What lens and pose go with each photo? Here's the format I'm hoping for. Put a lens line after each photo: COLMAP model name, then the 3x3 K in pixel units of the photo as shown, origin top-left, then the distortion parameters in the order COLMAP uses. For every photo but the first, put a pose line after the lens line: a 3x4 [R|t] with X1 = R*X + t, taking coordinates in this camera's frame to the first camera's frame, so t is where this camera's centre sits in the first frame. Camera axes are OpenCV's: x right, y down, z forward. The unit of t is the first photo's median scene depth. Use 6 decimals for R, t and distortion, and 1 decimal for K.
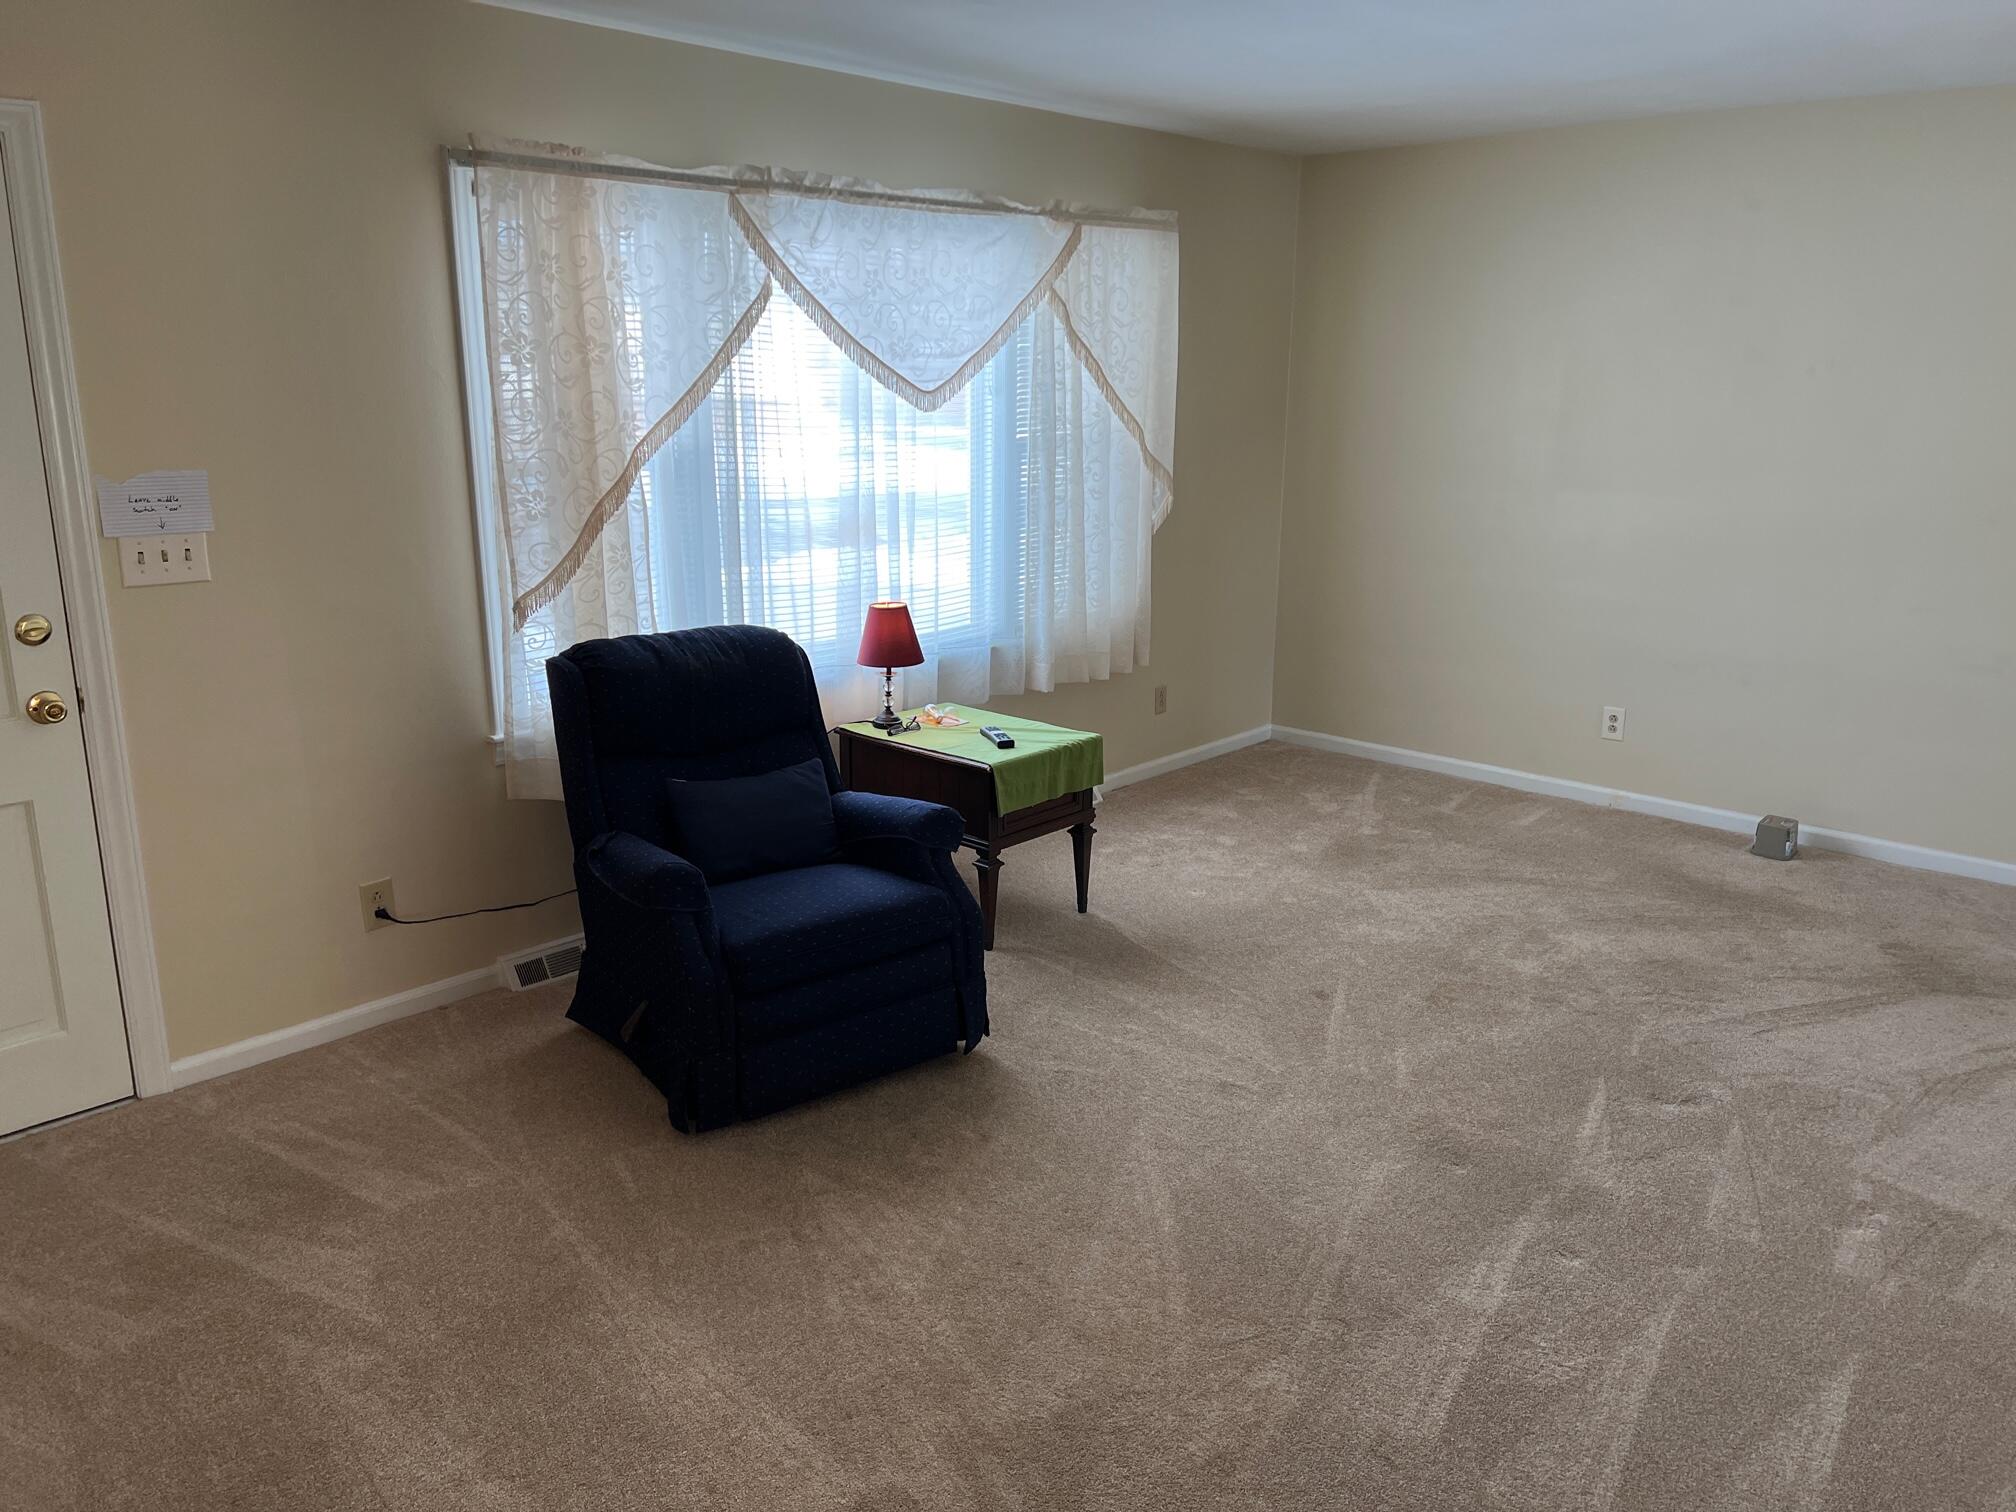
lens RADIAL K [[1505.8, 0, 1008.0], [0, 1505.8, 756.0], [0, 0, 1]] dist [0.103420, -0.139038]
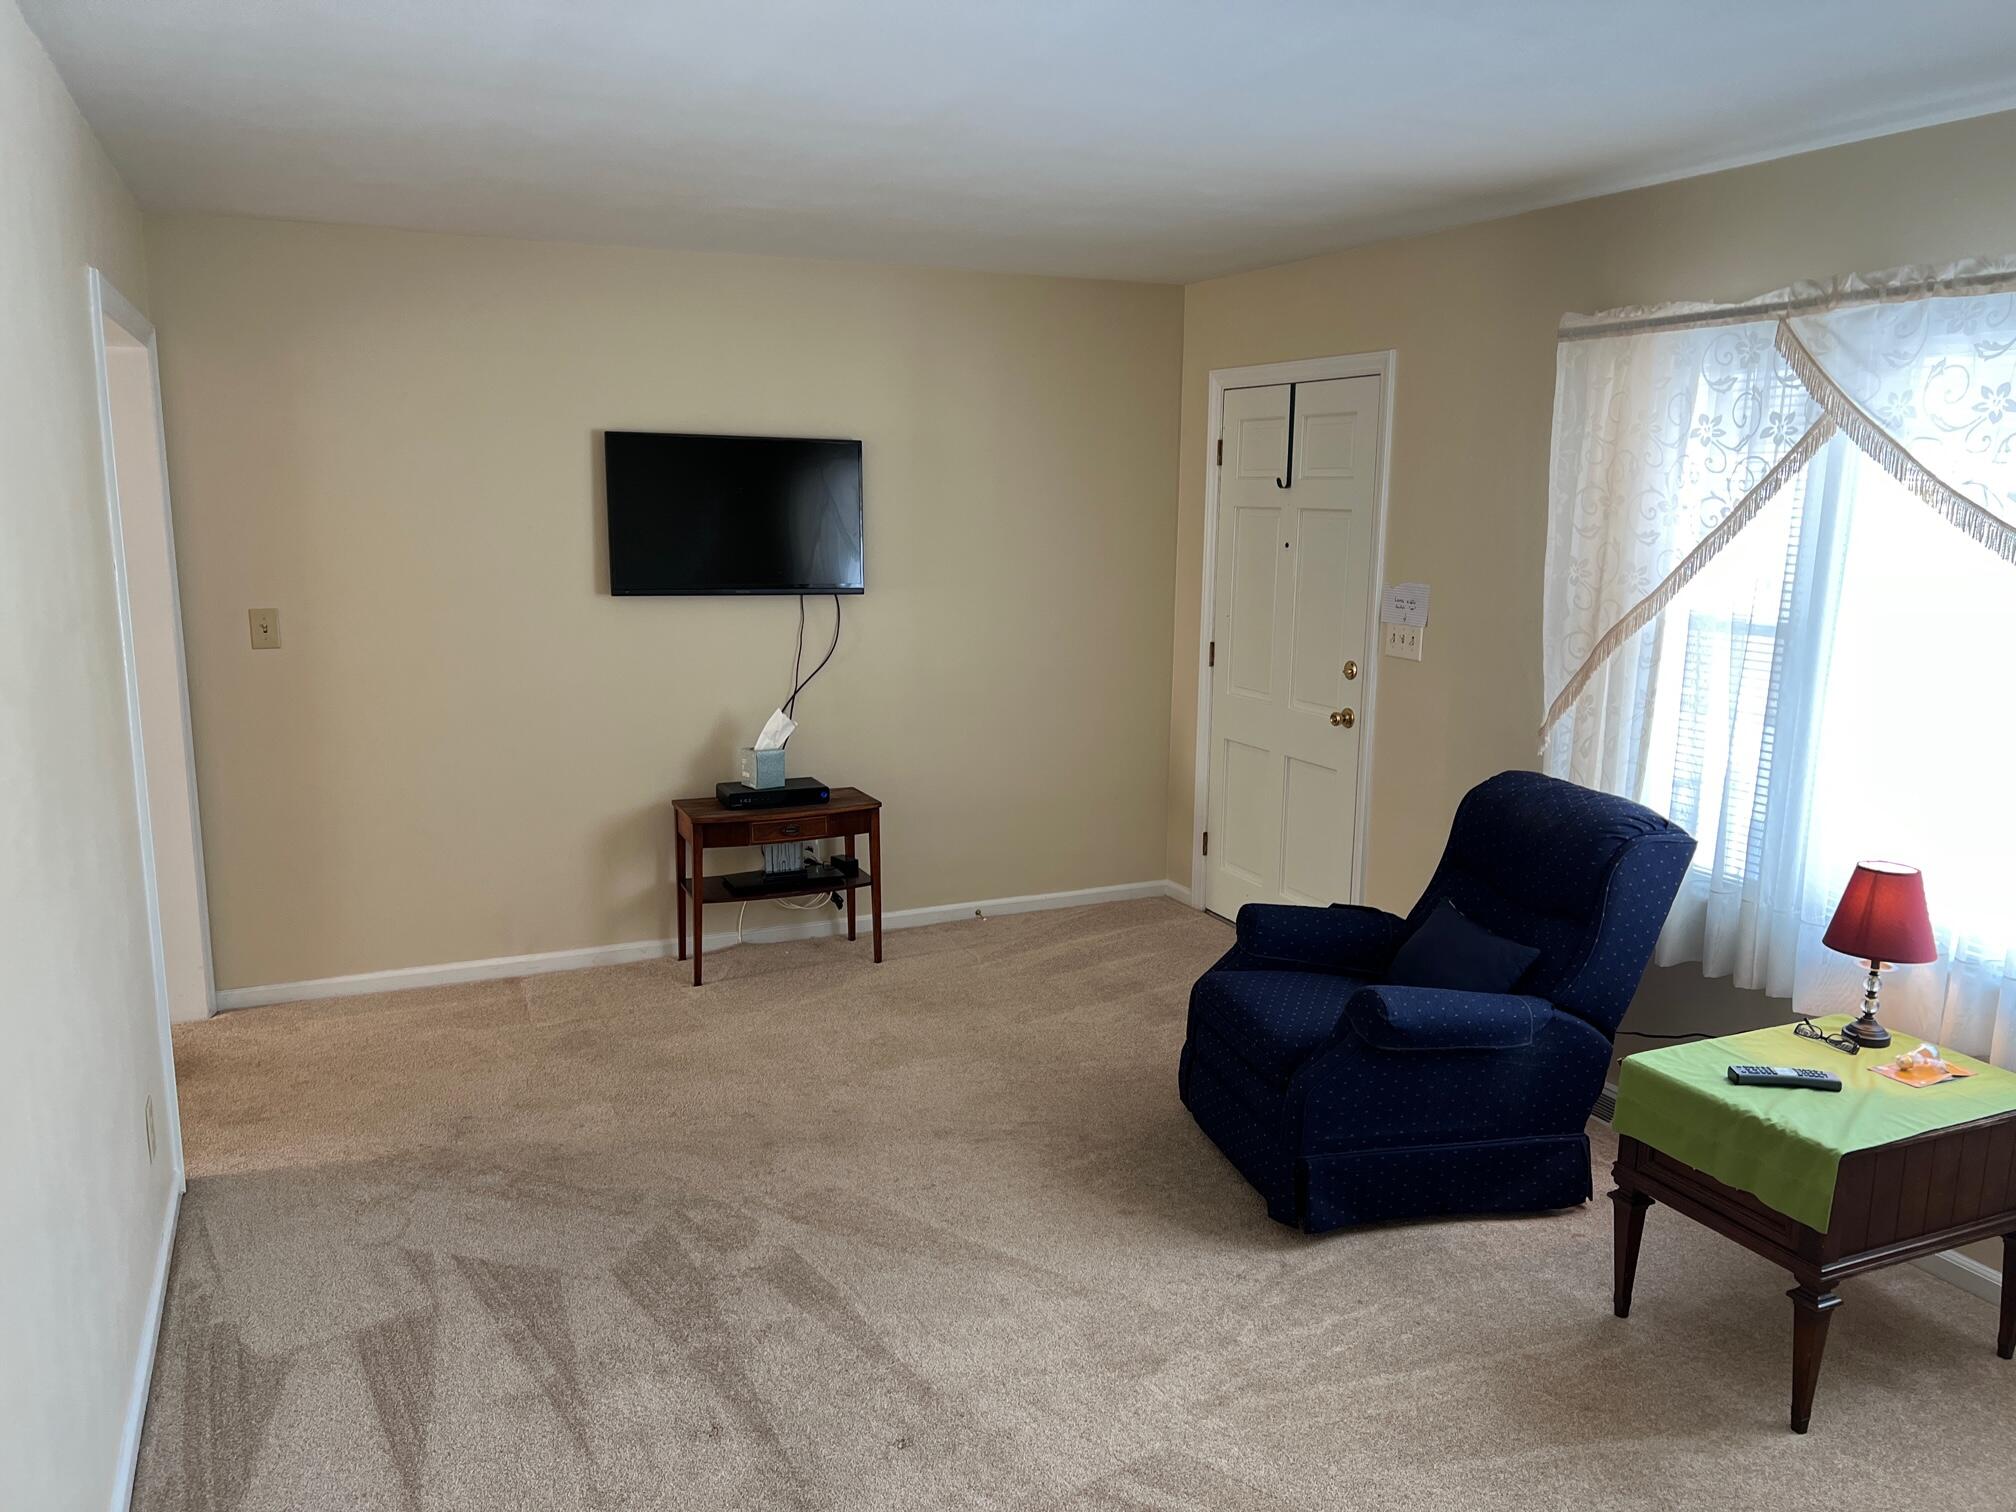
lens RADIAL K [[1505.8, 0, 1008.0], [0, 1505.8, 756.0], [0, 0, 1]] dist [0.103420, -0.139038]
pose [[-0.399350, 0.163161, -0.902163, 0.778887], [-0.226633, 0.935927, 0.269589, -0.273726], [0.888345, 0.312120, -0.336785, 0.975168]]
